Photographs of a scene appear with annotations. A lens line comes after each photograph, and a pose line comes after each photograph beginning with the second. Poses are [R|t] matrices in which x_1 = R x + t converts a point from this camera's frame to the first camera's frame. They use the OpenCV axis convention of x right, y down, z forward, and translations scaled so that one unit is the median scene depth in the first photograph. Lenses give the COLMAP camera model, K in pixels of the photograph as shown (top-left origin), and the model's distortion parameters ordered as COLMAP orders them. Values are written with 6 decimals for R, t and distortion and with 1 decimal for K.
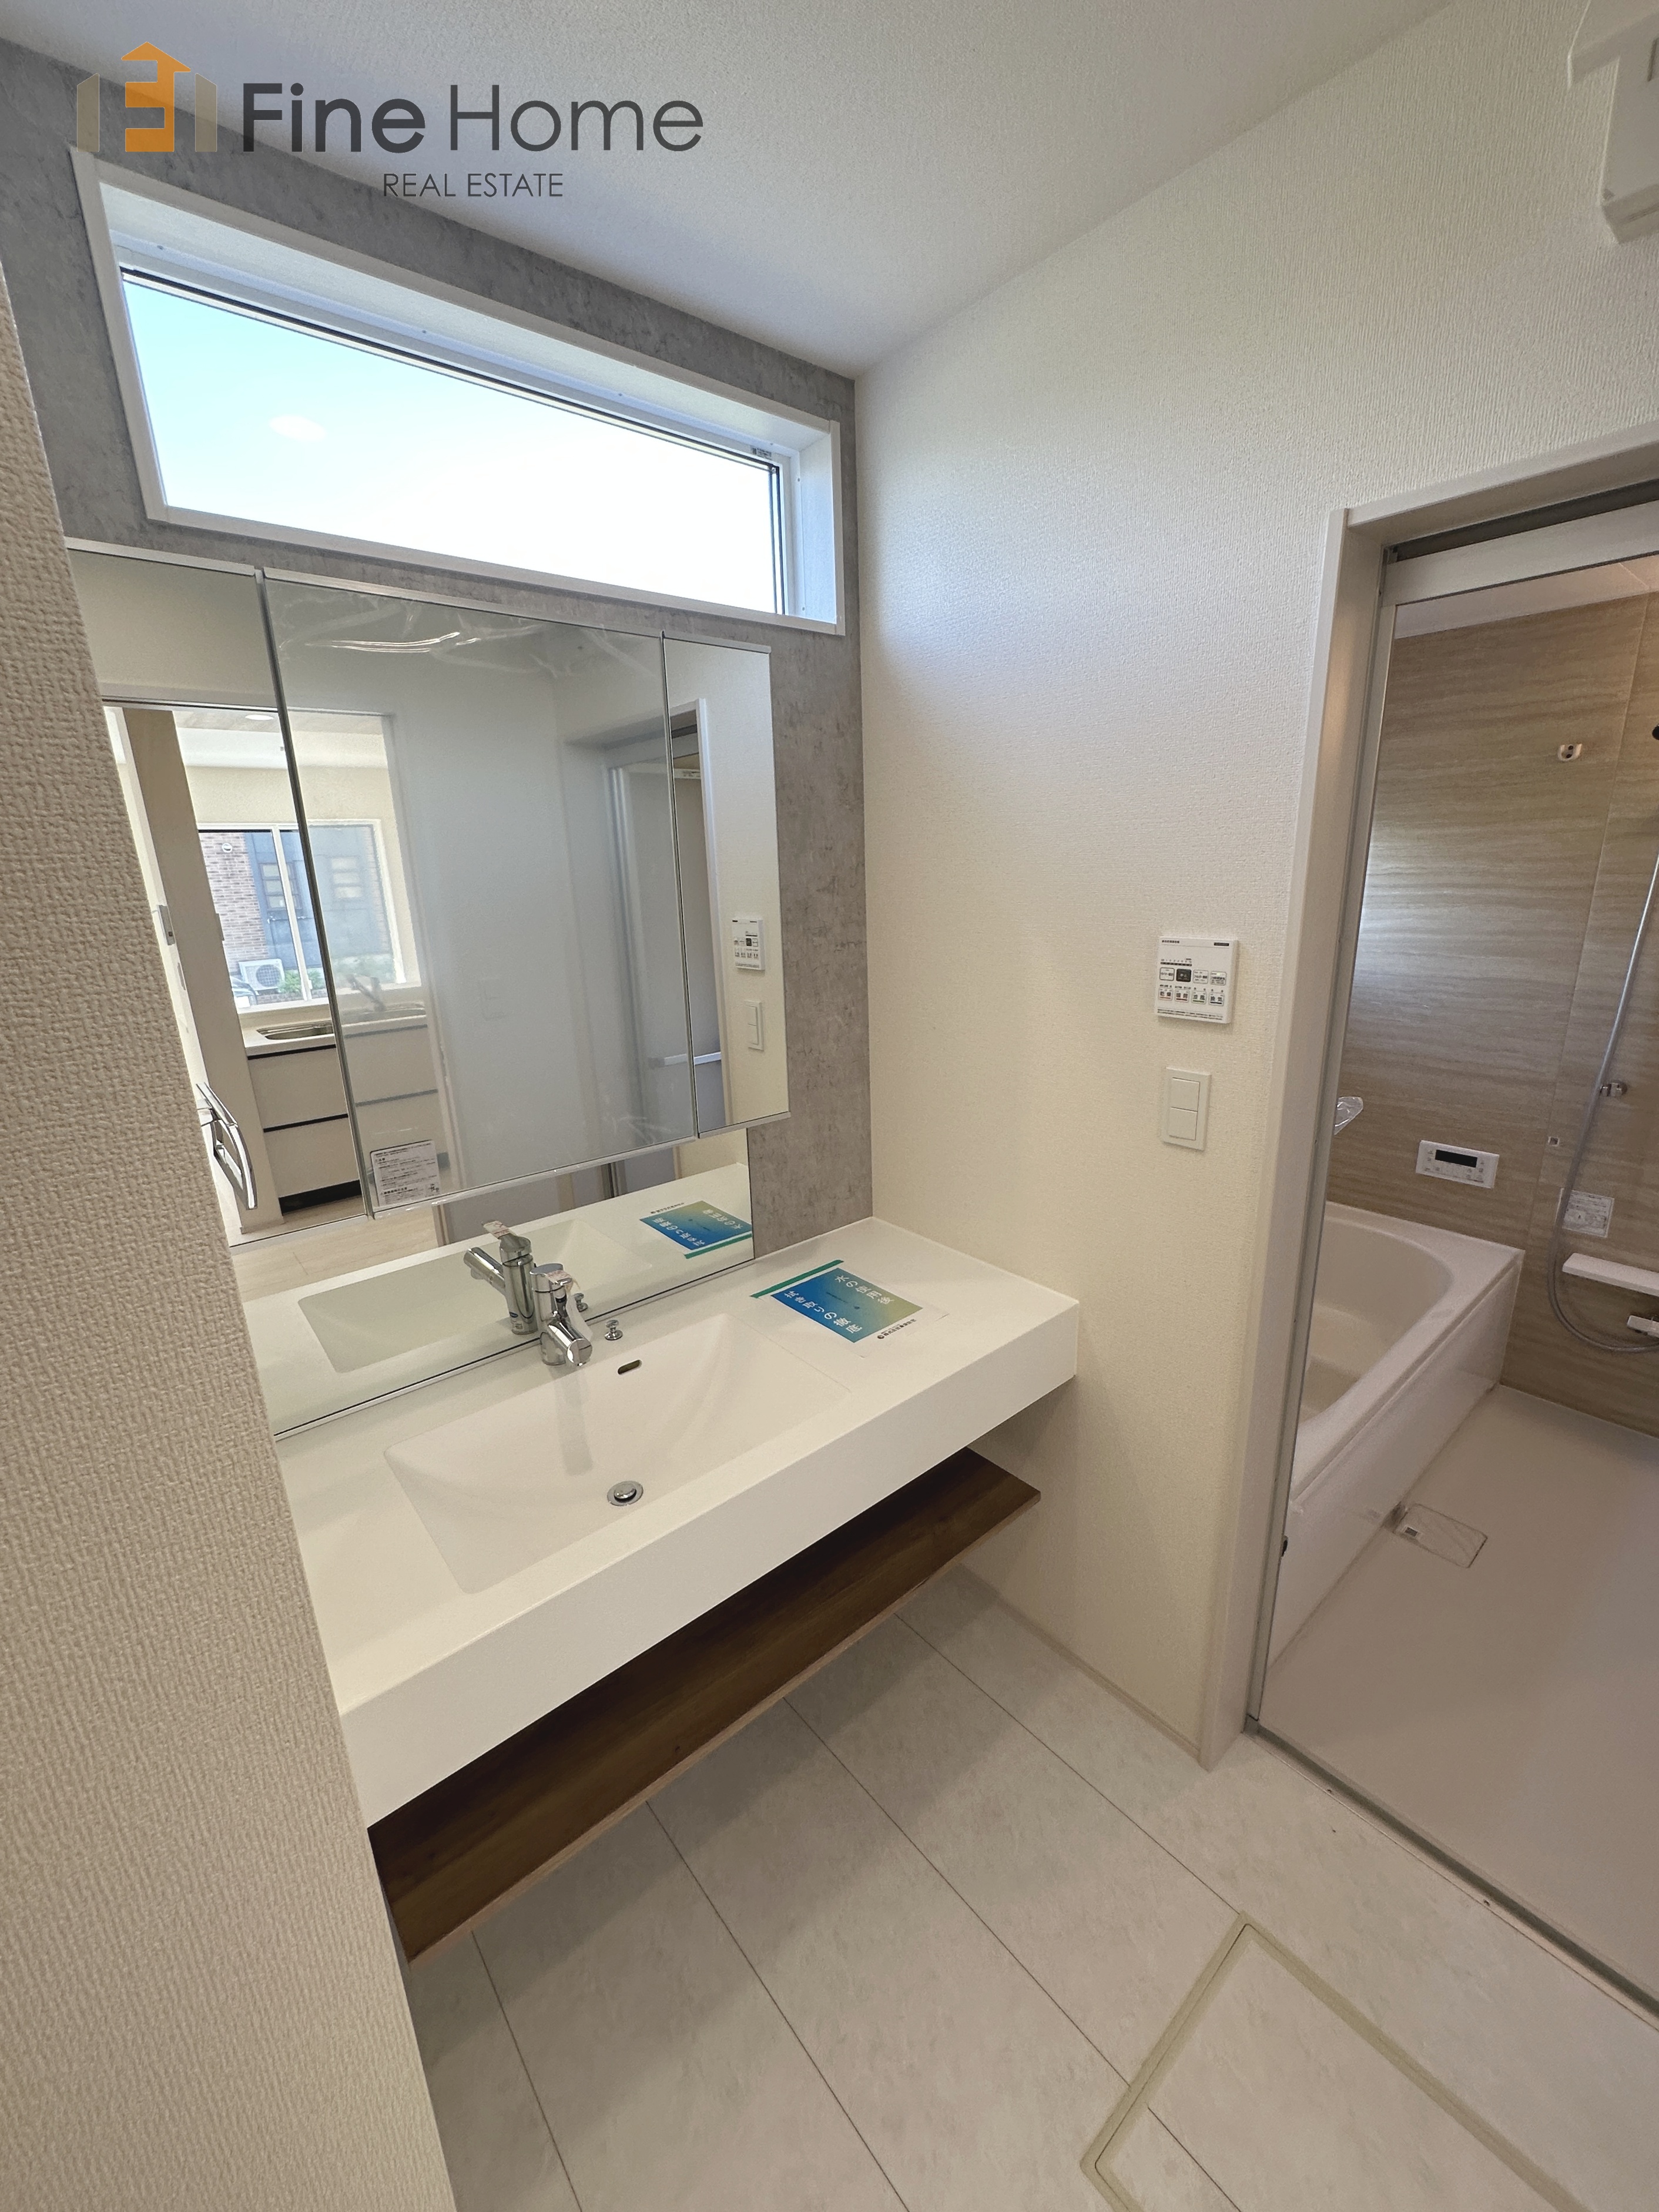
lens RADIAL K [[889.5, 0, 833.3], [0, 889.5, 1108.1], [0, 0, 1]] dist [-0.004329, 0.000345]
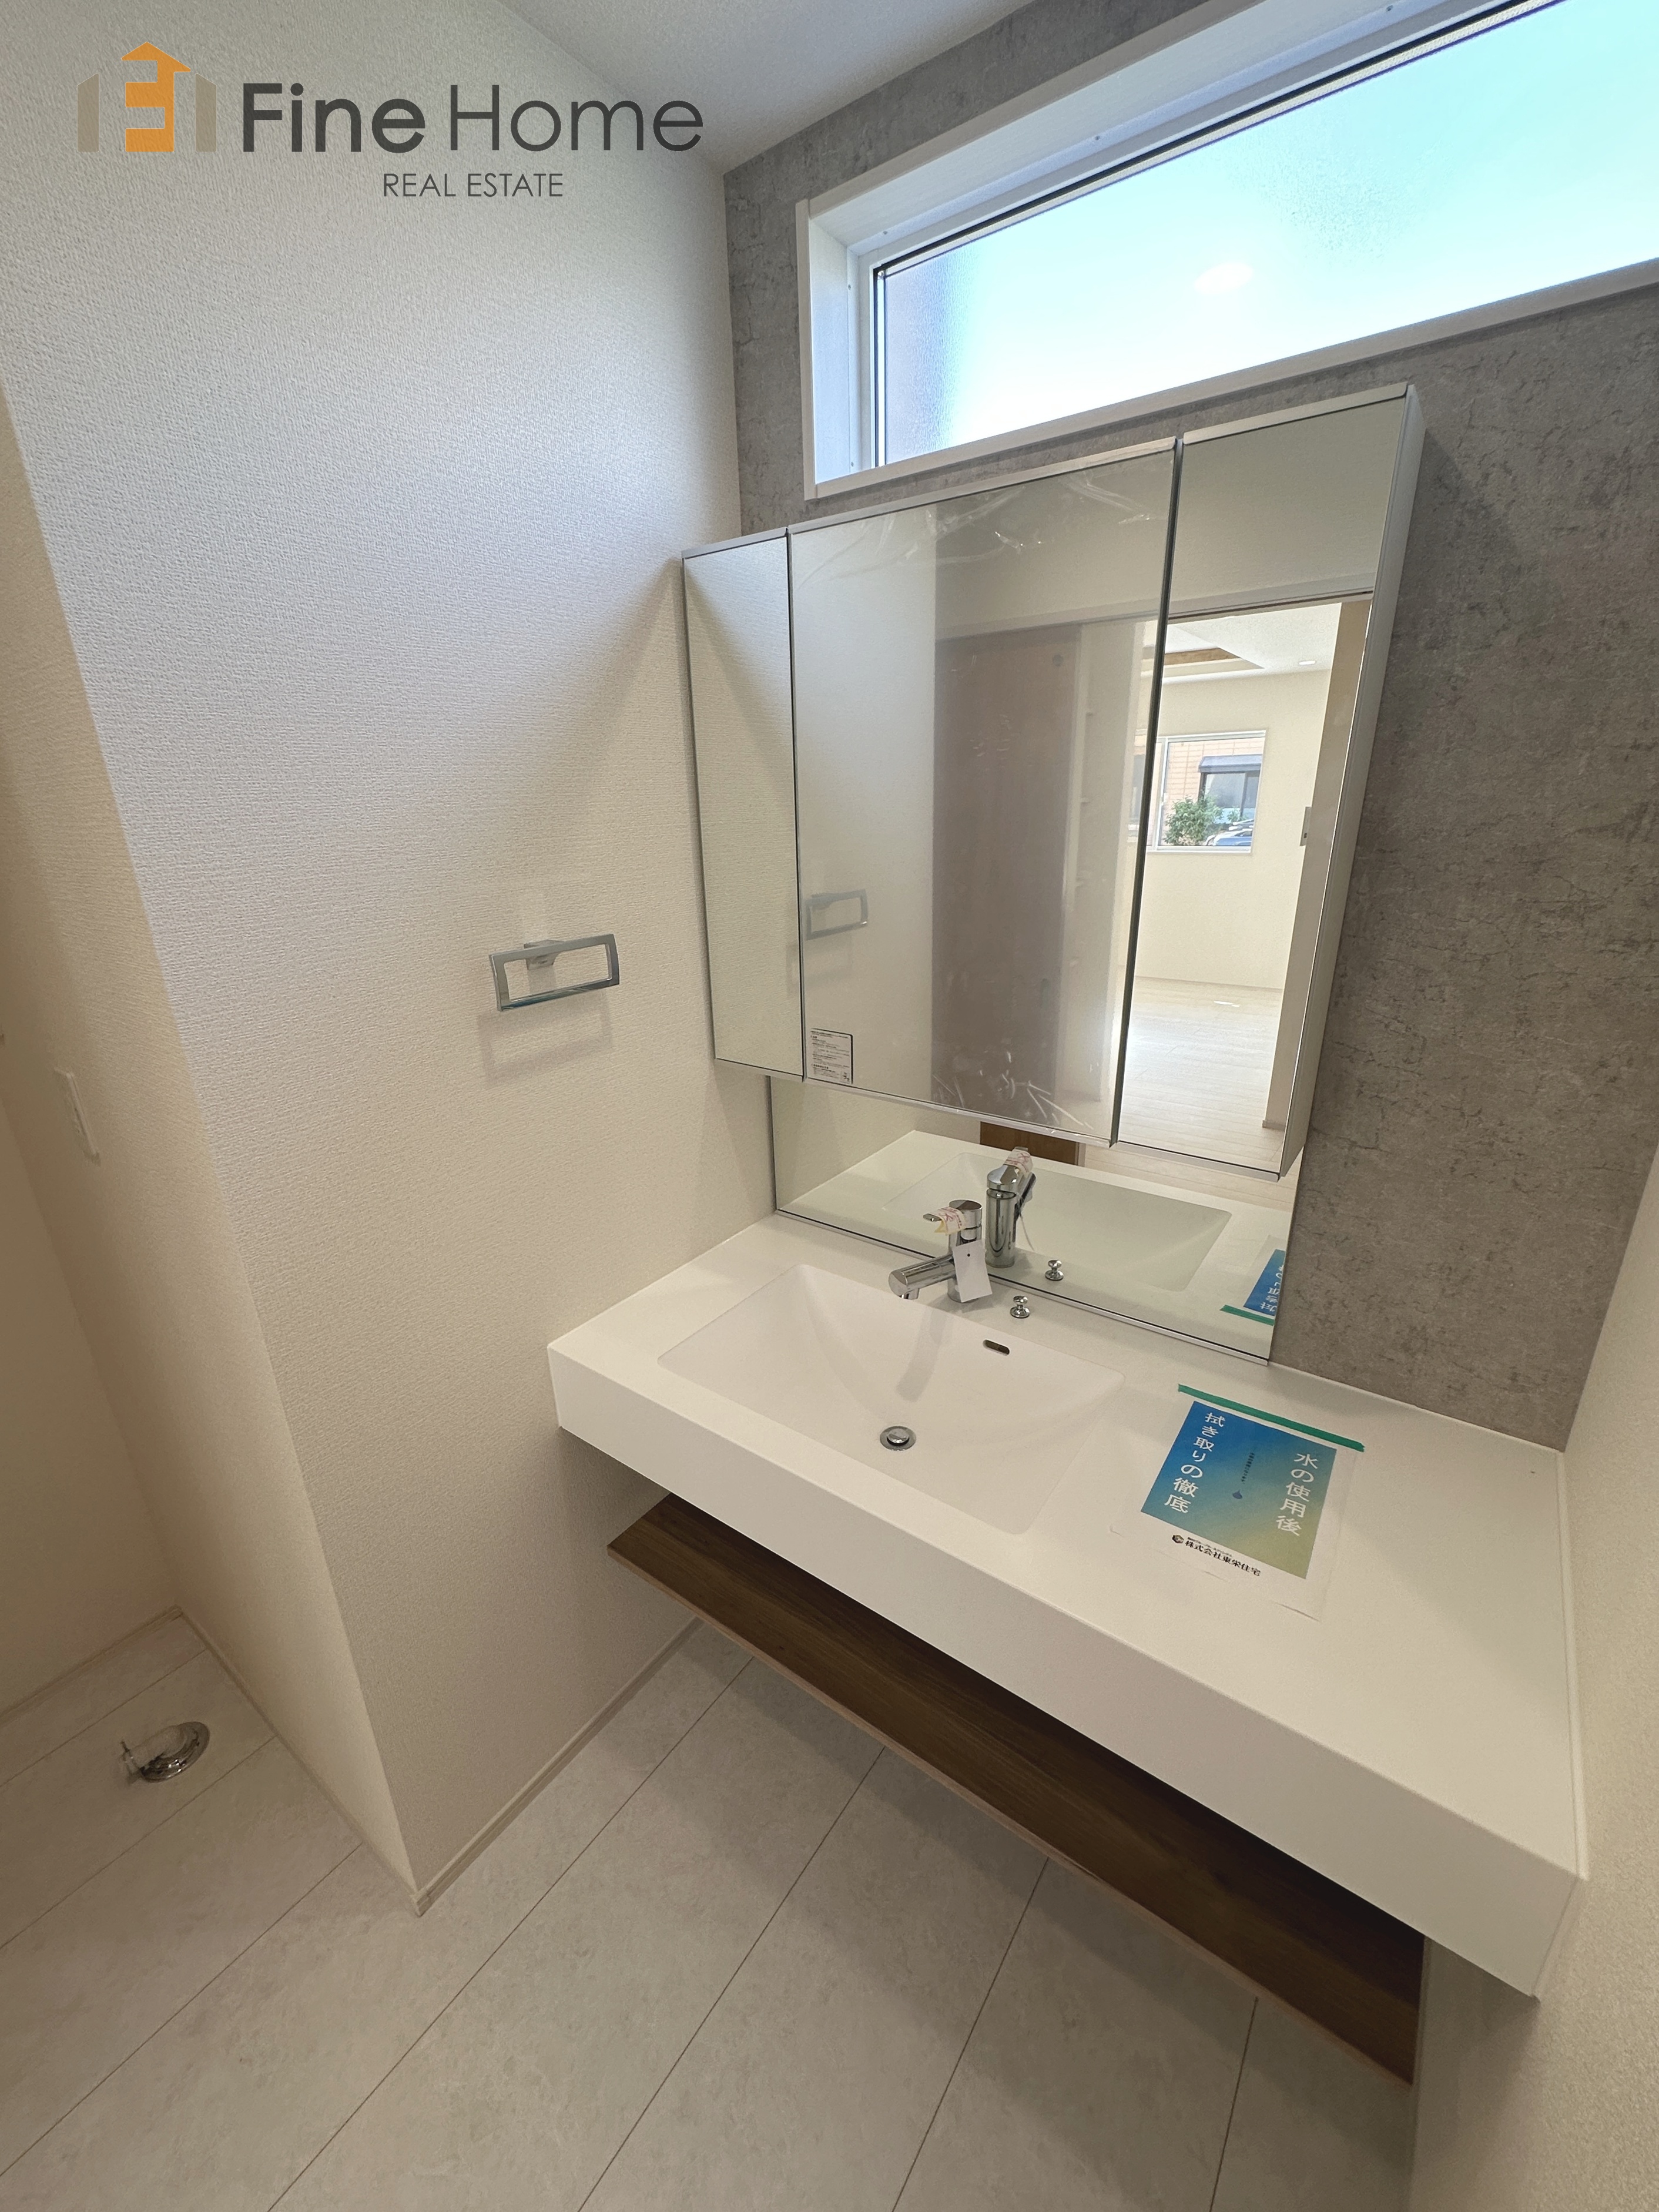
lens RADIAL K [[889.5, 0, 833.3], [0, 889.5, 1108.1], [0, 0, 1]] dist [-0.004329, 0.000345]
pose [[0.242307, 0.347050, -0.906004, 0.389665], [-0.244886, 0.925474, 0.289014, -0.131048], [0.938786, 0.151837, 0.309236, 0.431807]]
